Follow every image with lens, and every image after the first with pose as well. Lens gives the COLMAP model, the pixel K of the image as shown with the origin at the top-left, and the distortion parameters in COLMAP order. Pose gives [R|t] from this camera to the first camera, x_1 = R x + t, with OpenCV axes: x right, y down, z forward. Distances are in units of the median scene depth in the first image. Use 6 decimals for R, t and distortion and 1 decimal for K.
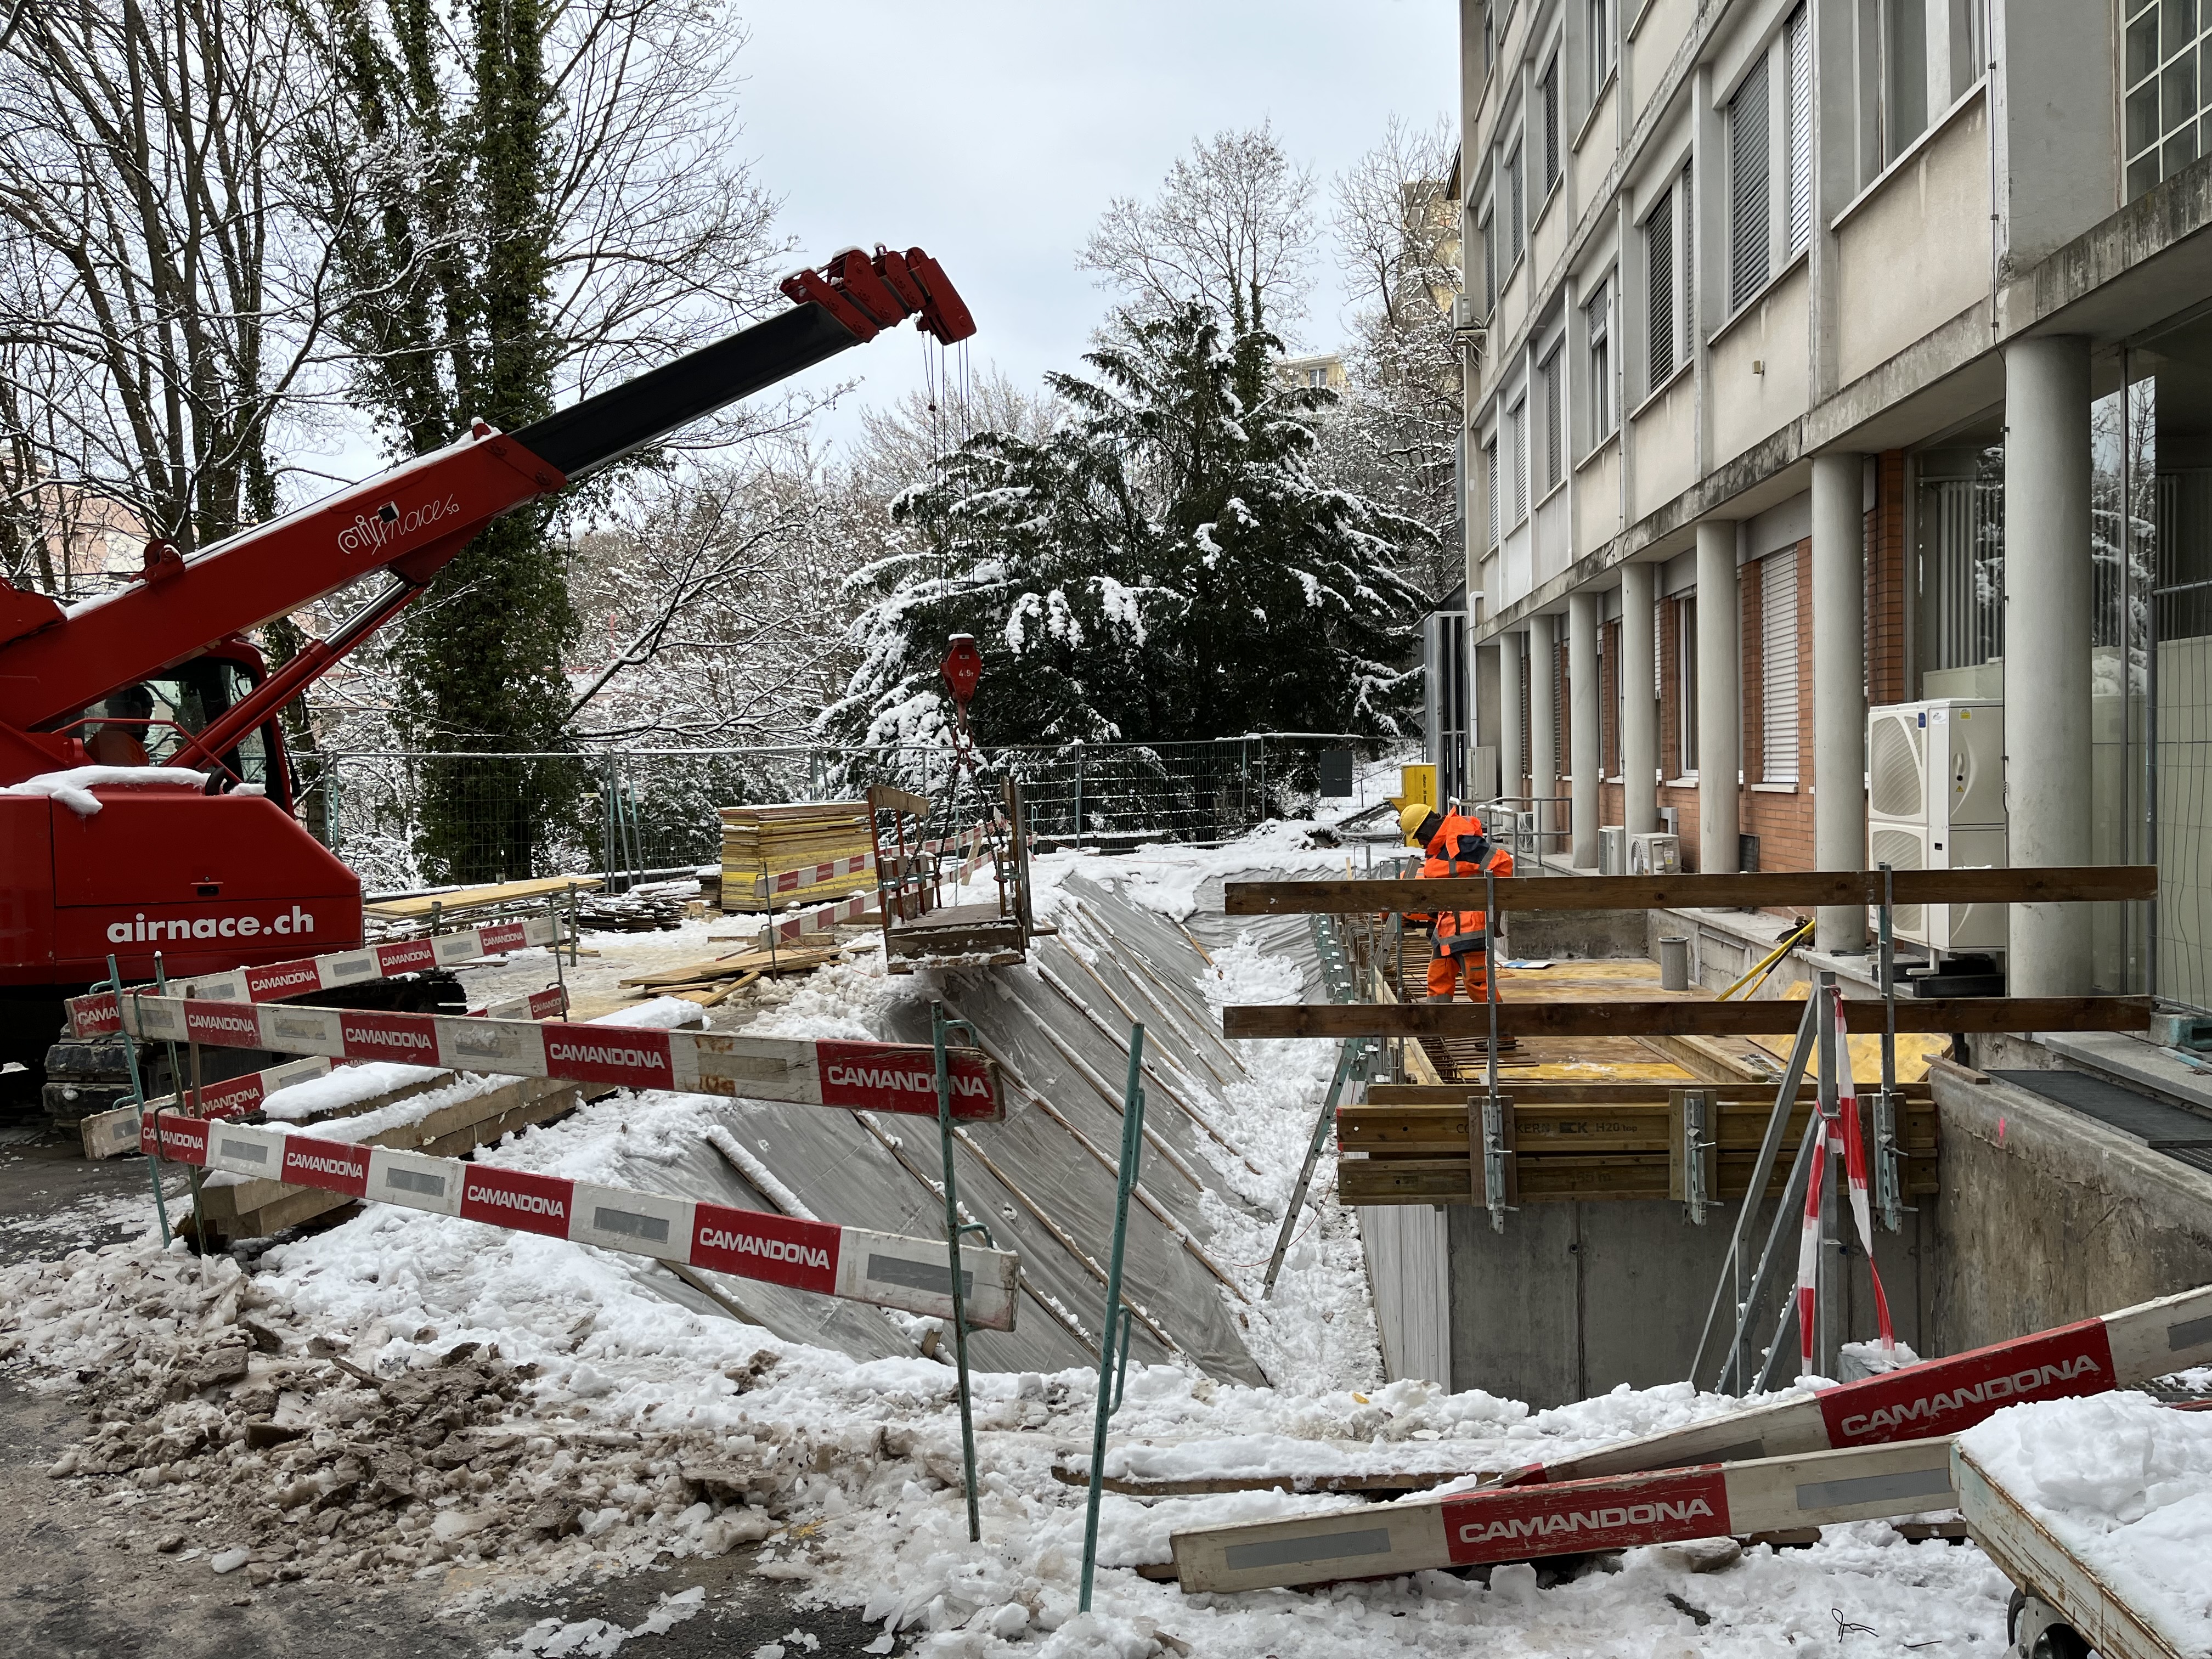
lens RADIAL K [[1702.7, 0, 1106.0], [0, 1702.7, 829.5], [0, 0, 1]] dist [0.110931, -0.004157]
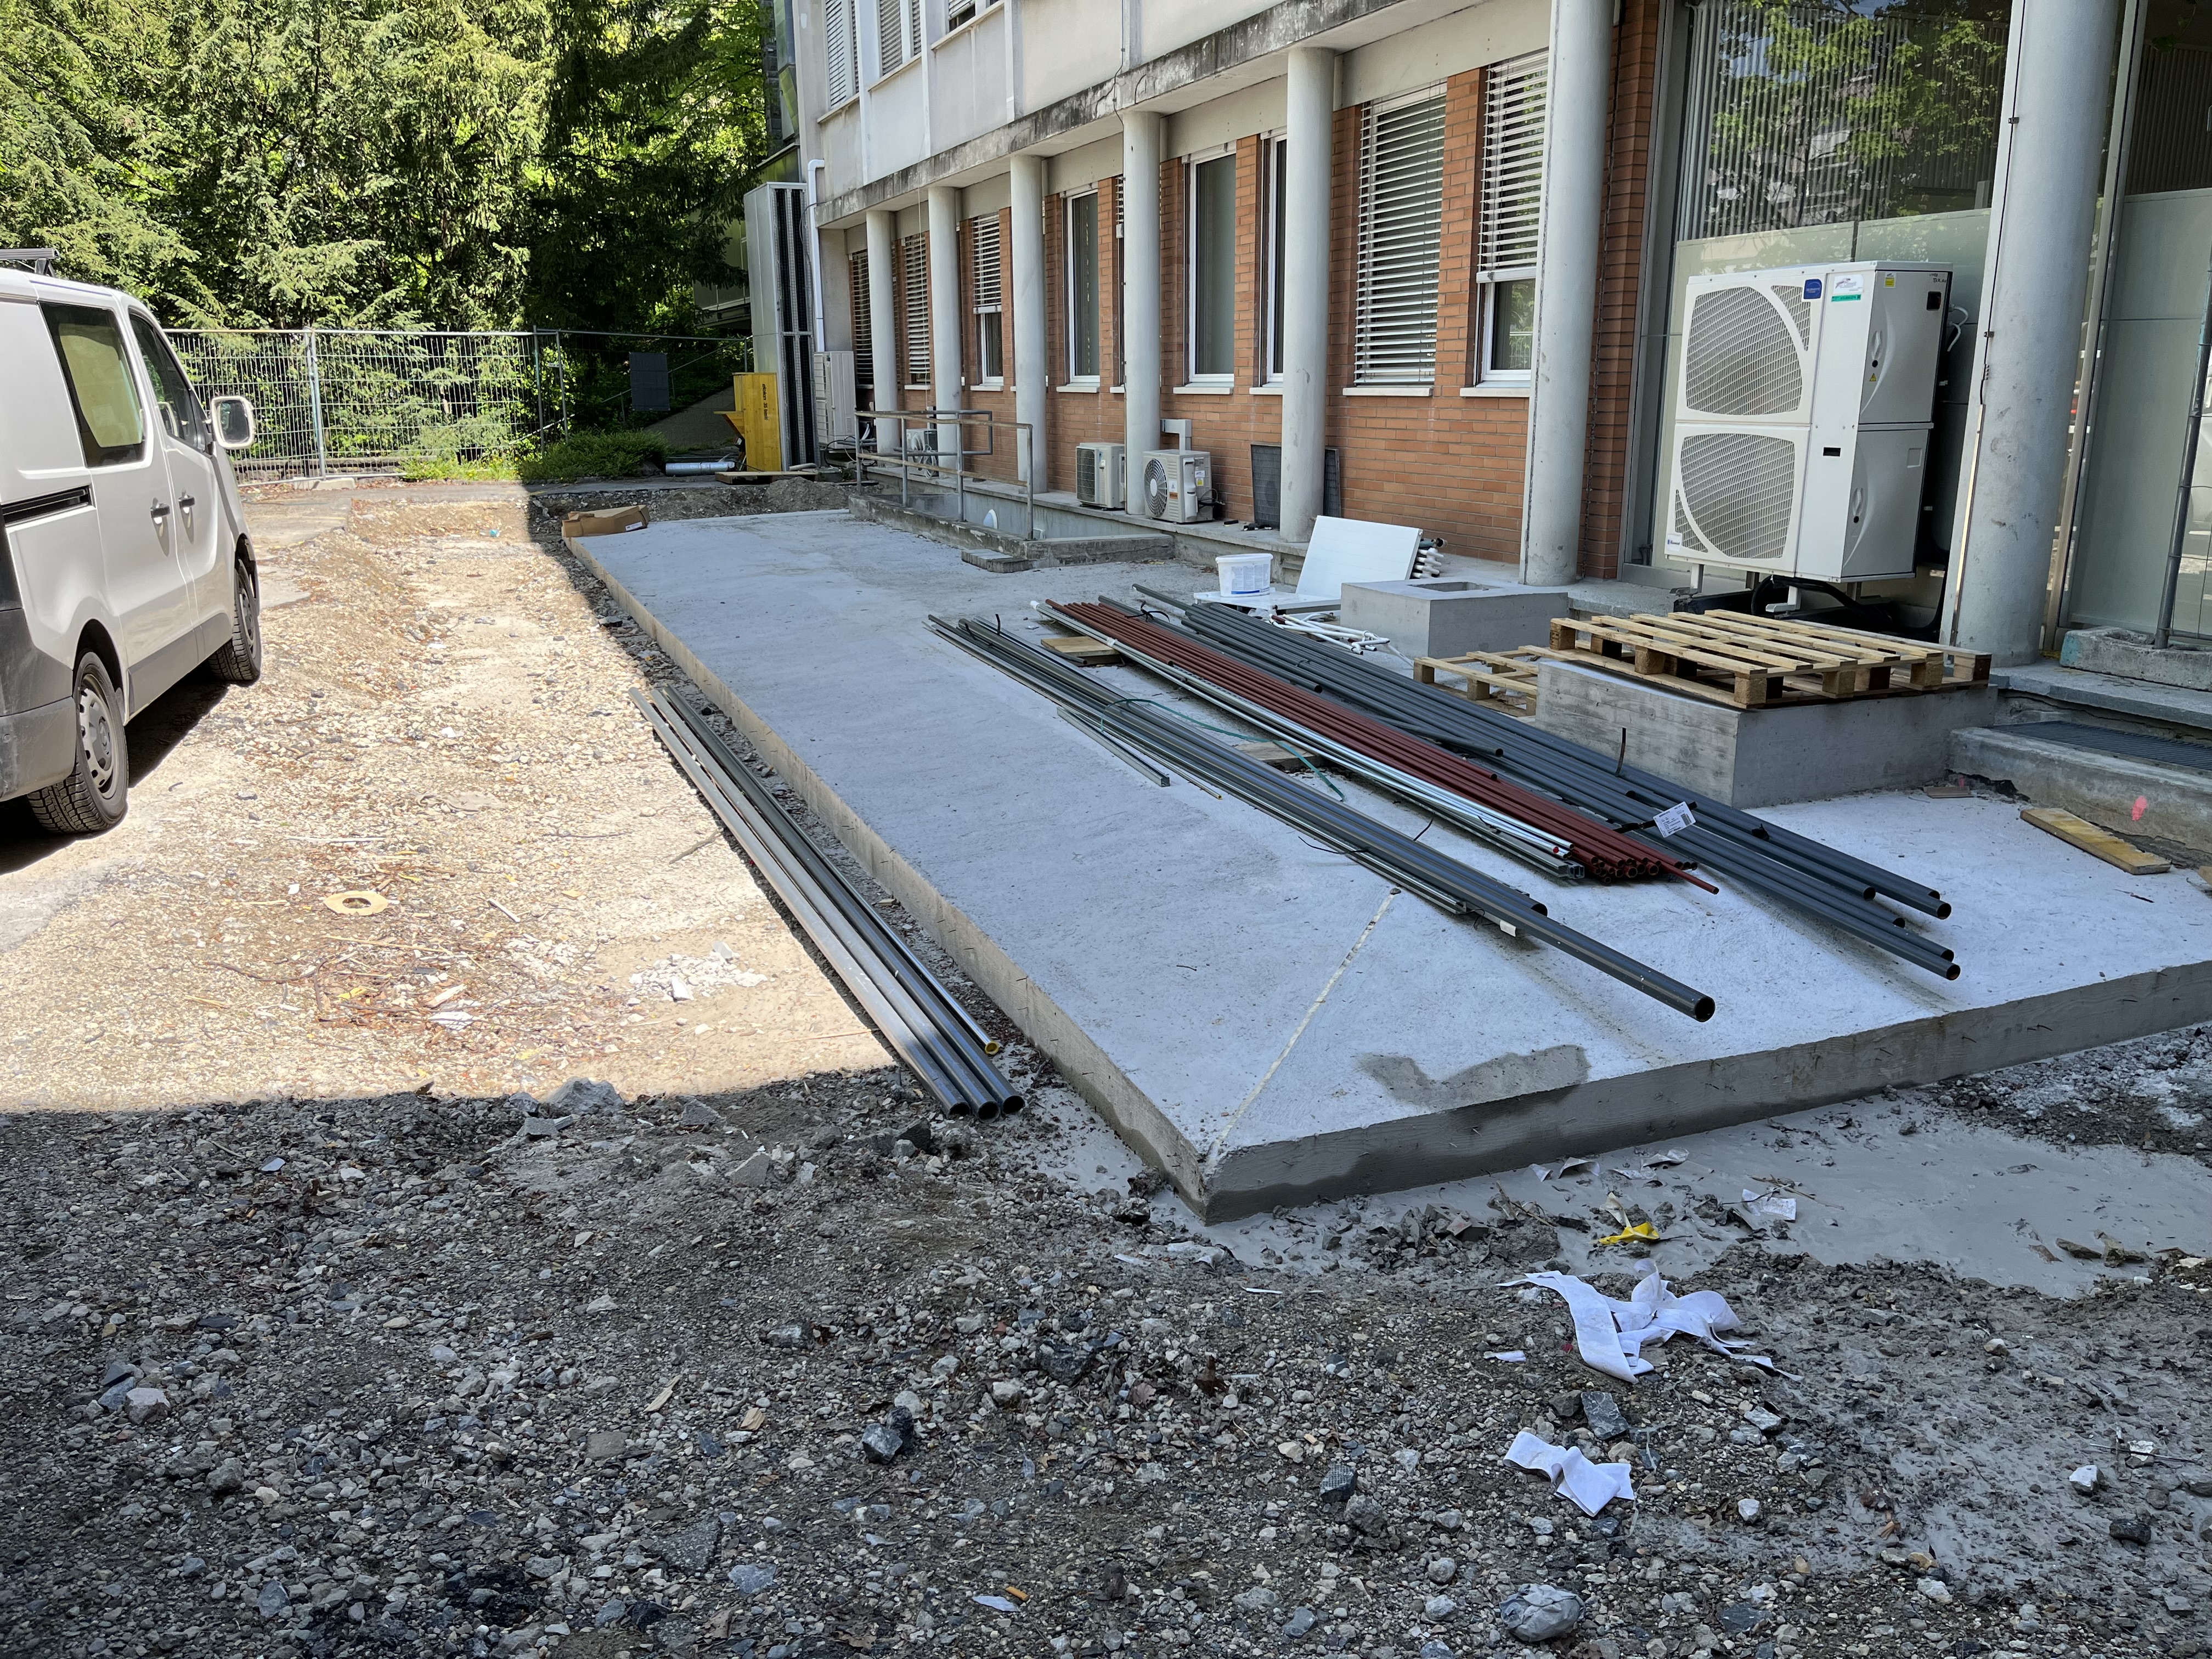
lens RADIAL K [[1702.7, 0, 1106.0], [0, 1702.7, 829.5], [0, 0, 1]] dist [0.110931, -0.004157]
pose [[0.899488, -0.106599, 0.423742, -0.071638], [0.012716, 0.975760, 0.218474, -0.000165], [-0.436760, -0.191127, 0.879040, 0.148350]]
